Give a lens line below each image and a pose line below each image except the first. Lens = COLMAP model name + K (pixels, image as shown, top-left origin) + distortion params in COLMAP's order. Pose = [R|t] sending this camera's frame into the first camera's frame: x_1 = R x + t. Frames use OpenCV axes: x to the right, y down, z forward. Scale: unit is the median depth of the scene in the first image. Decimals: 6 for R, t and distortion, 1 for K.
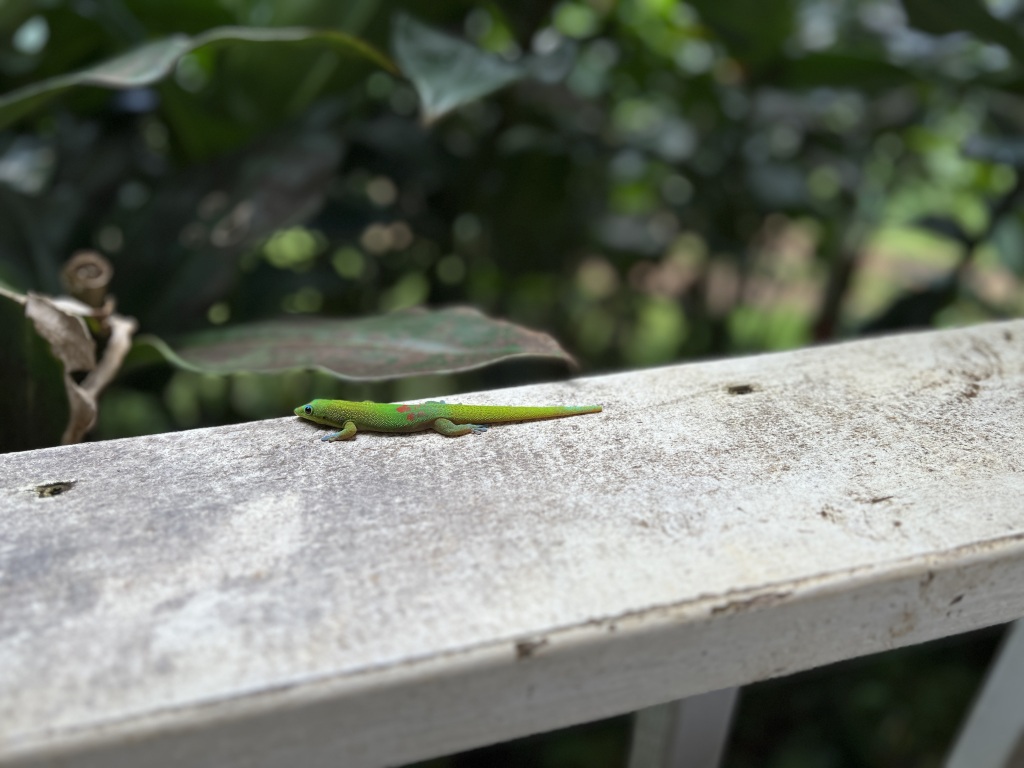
lens RADIAL K [[773.3, 0, 509.4], [0, 773.3, 389.7], [0, 0, 1]] dist [-0.011657, -0.029233]
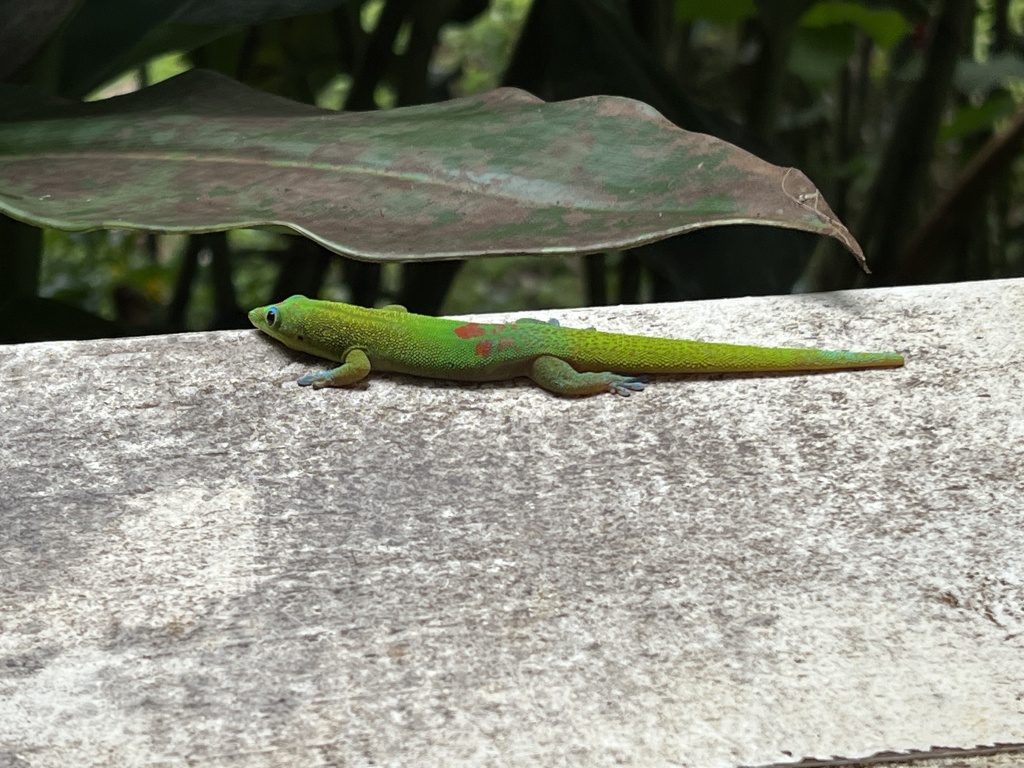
lens RADIAL K [[2327.6, 0, 508.8], [0, 2327.6, 383.6], [0, 0, 1]] dist [0.300225, 0.000000]
pose [[0.991524, 0.069327, -0.109885, 0.051257], [-0.065391, 0.997096, 0.039029, -0.000140], [0.112272, -0.031513, 0.993178, -0.467079]]
